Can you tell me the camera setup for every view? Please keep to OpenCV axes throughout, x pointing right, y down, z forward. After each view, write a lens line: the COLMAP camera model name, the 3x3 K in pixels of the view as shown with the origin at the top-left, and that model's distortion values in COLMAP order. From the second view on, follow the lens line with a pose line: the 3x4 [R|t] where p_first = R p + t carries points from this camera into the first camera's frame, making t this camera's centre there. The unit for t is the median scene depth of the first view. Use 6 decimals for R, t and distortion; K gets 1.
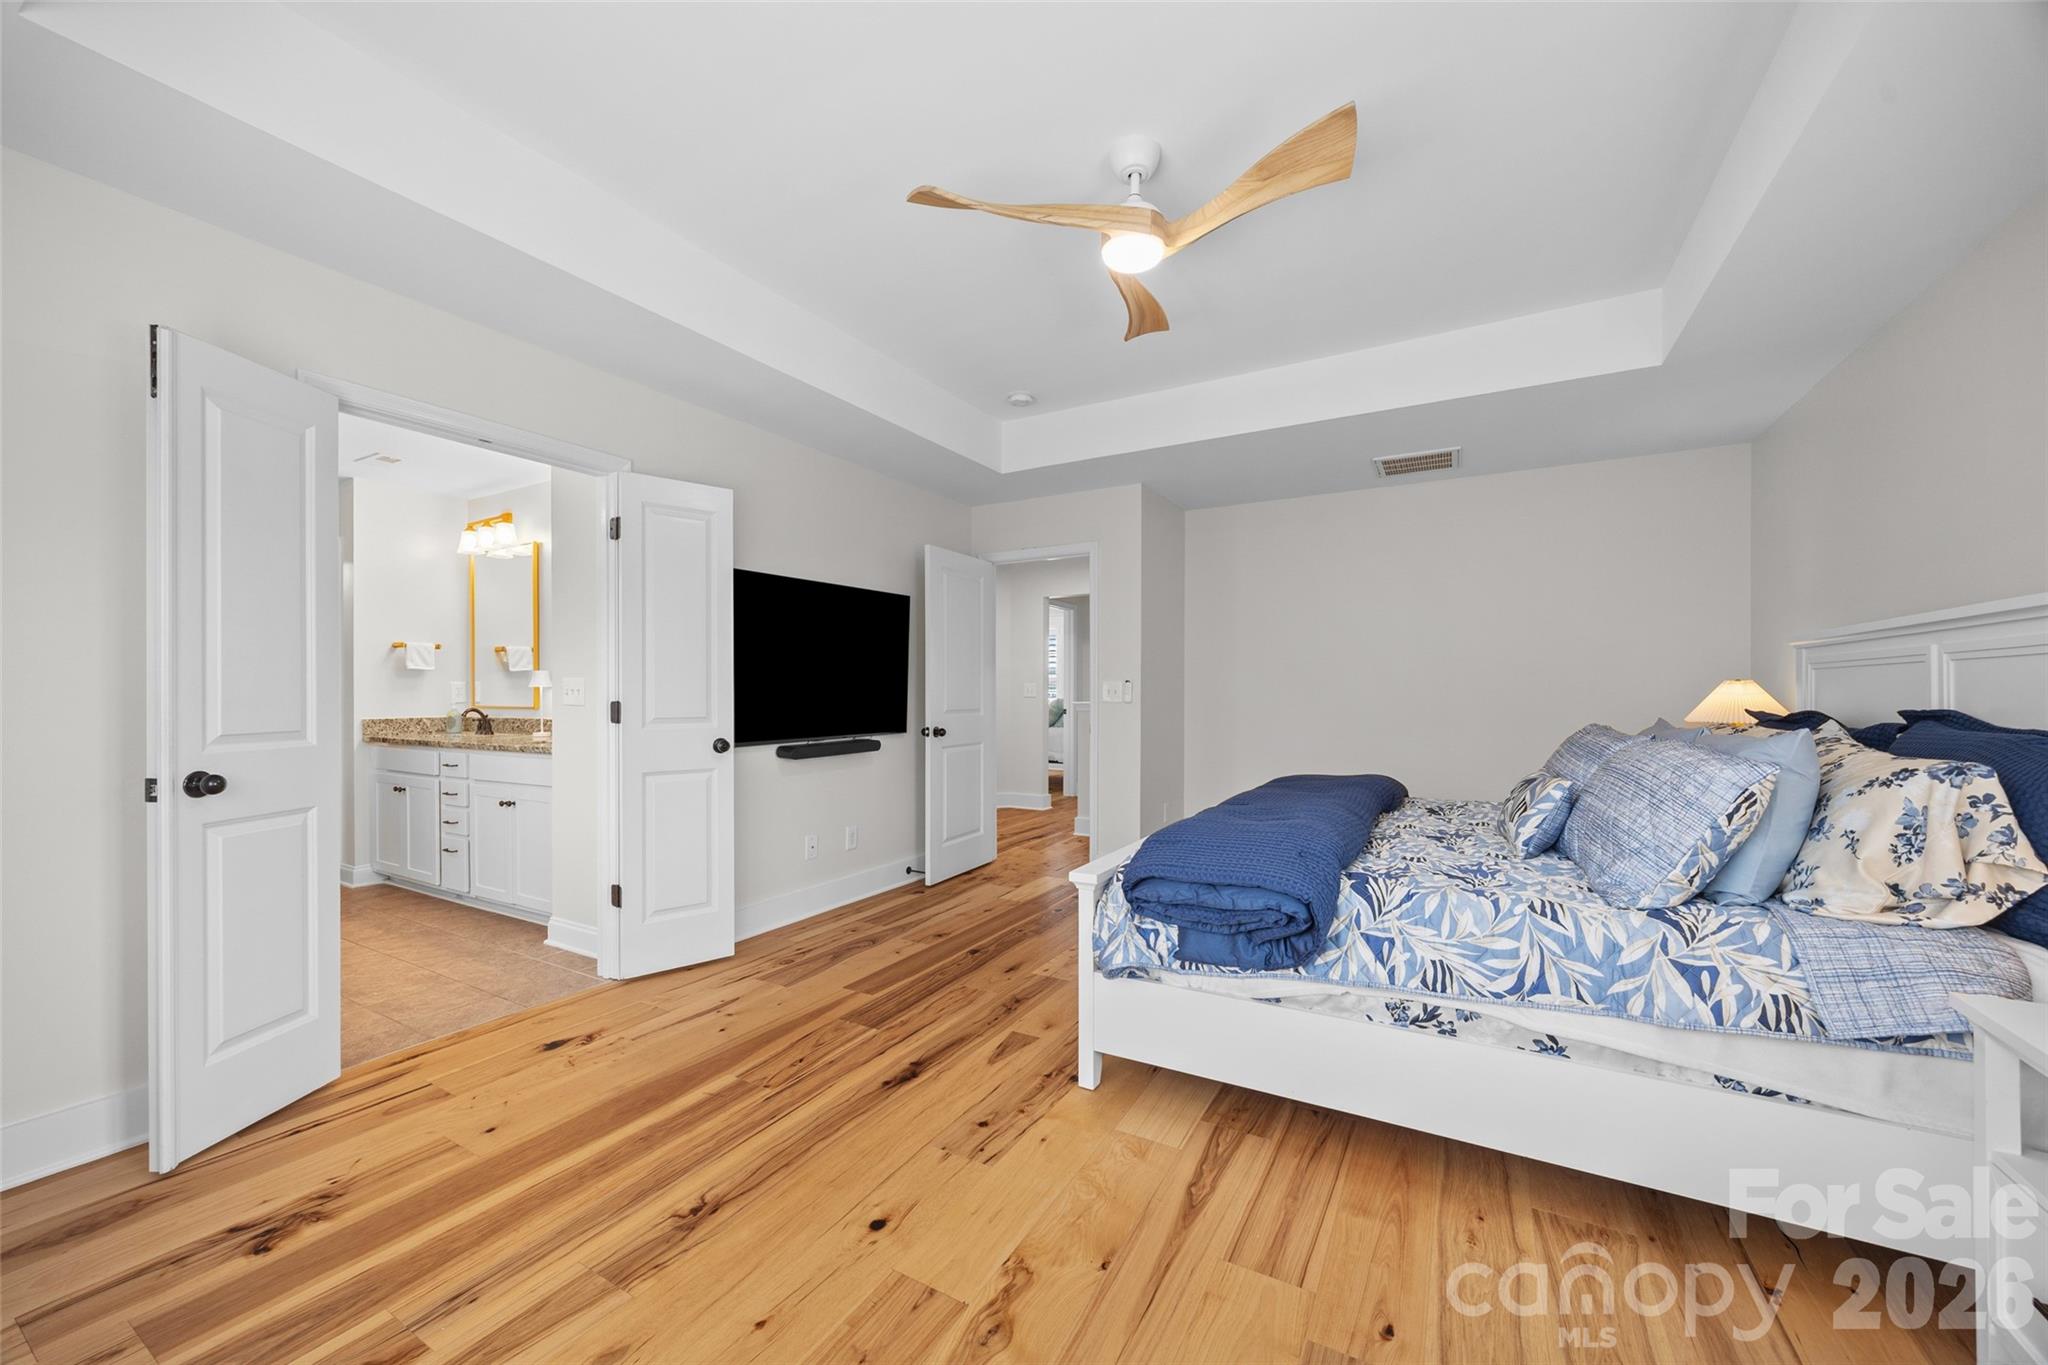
lens RADIAL K [[783.1, 0, 1024.2], [0, 783.1, 698.7], [0, 0, 1]] dist [-0.001747, -0.000149]
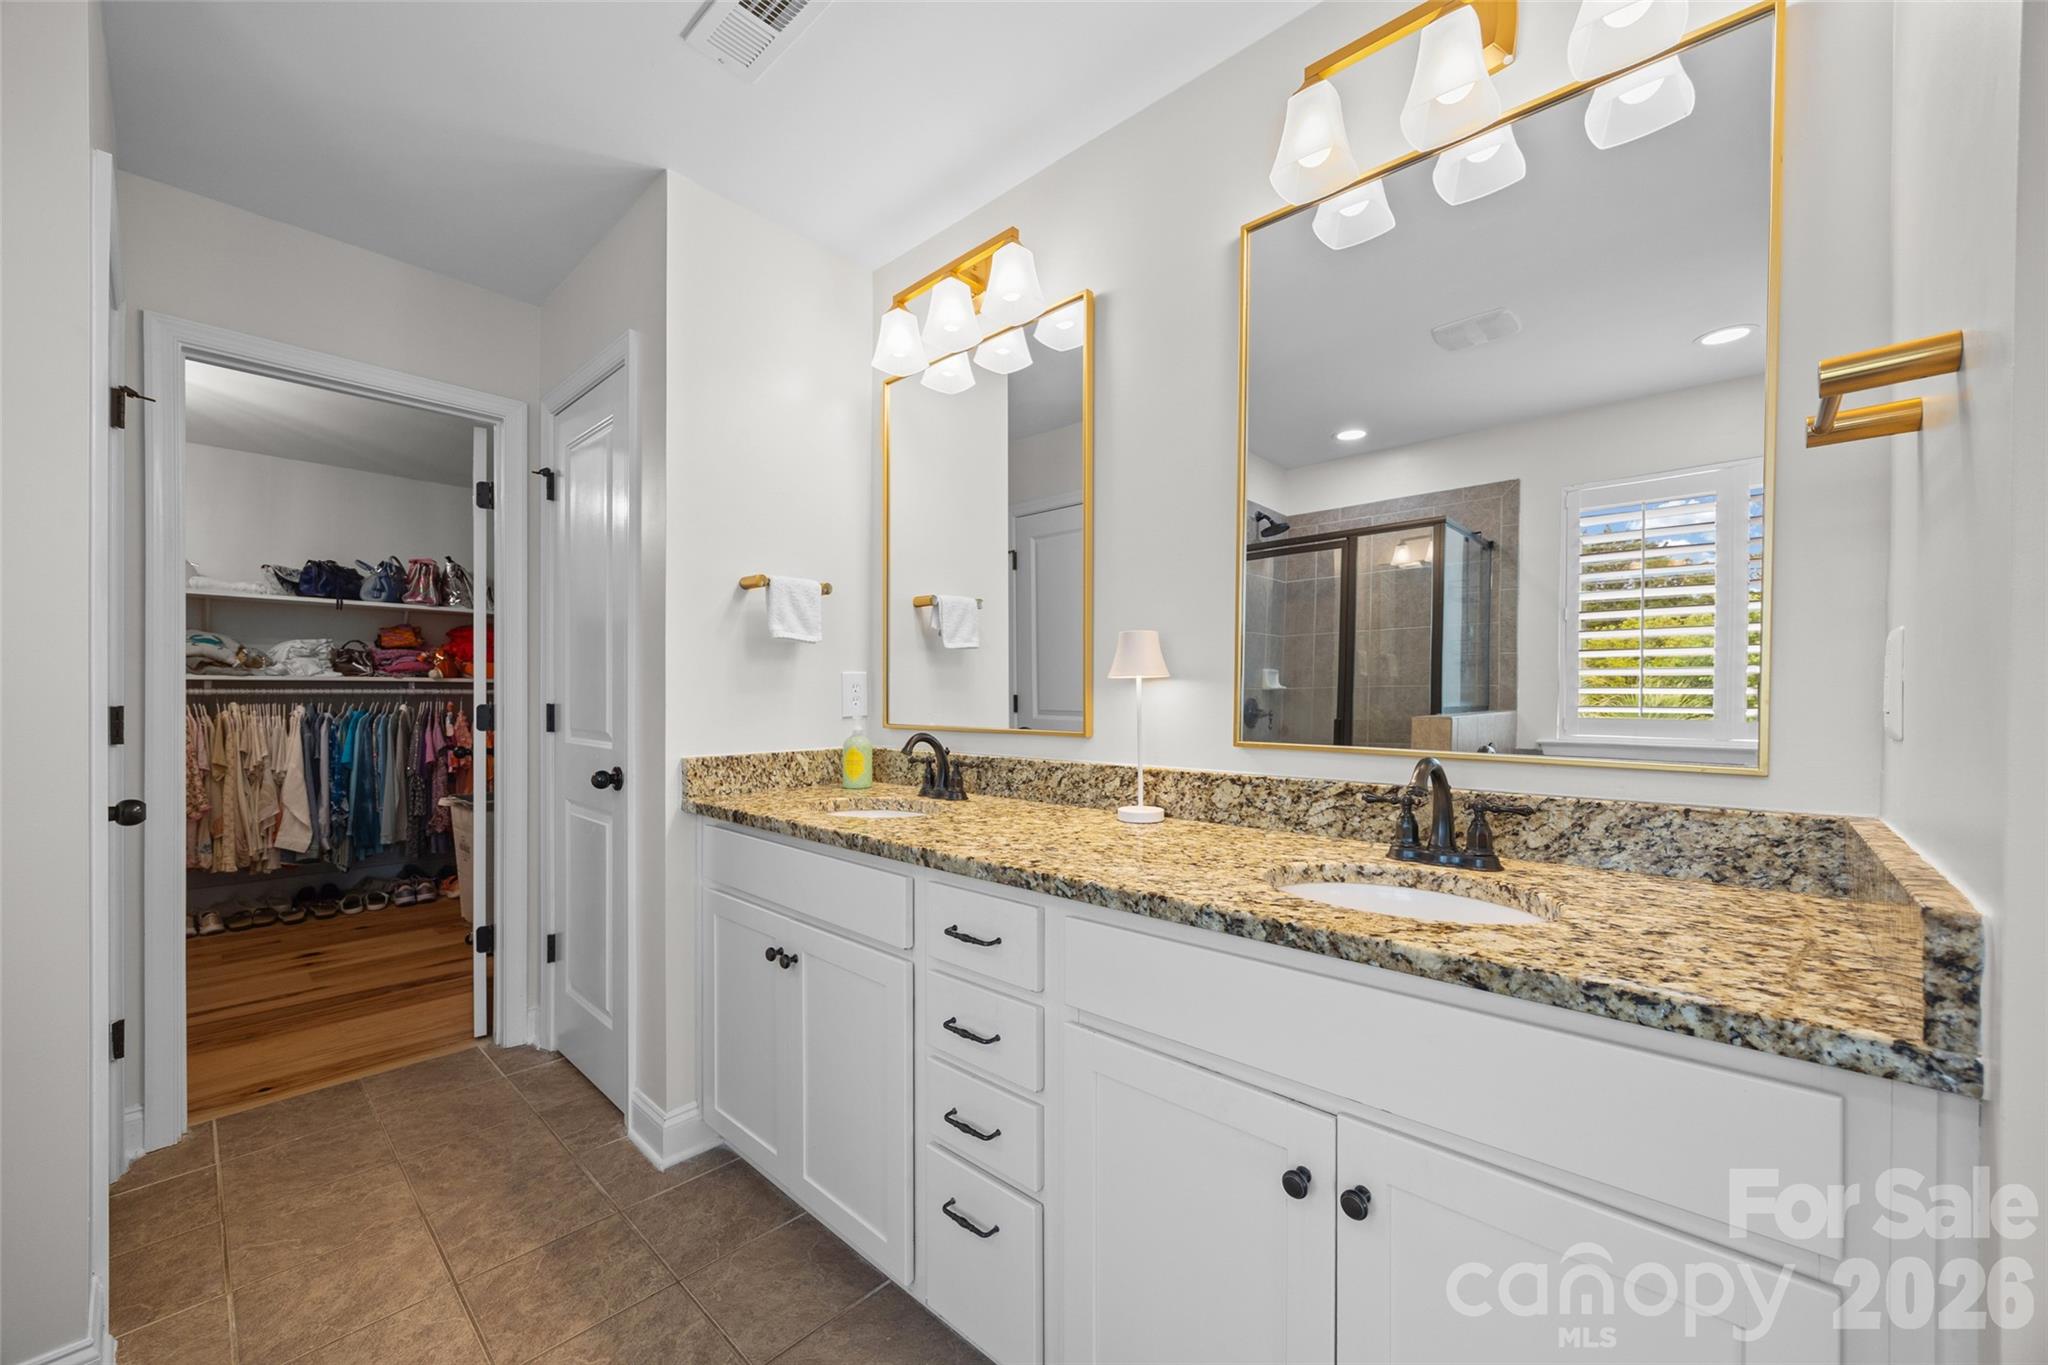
lens RADIAL K [[783.1, 0, 1024.2], [0, 783.1, 698.7], [0, 0, 1]] dist [-0.001747, -0.000149]
pose [[0.974397, -0.001572, -0.224830, -1.012430], [0.000217, 0.999982, -0.006050, -0.005214], [0.224836, 0.005846, 0.974379, 1.117803]]
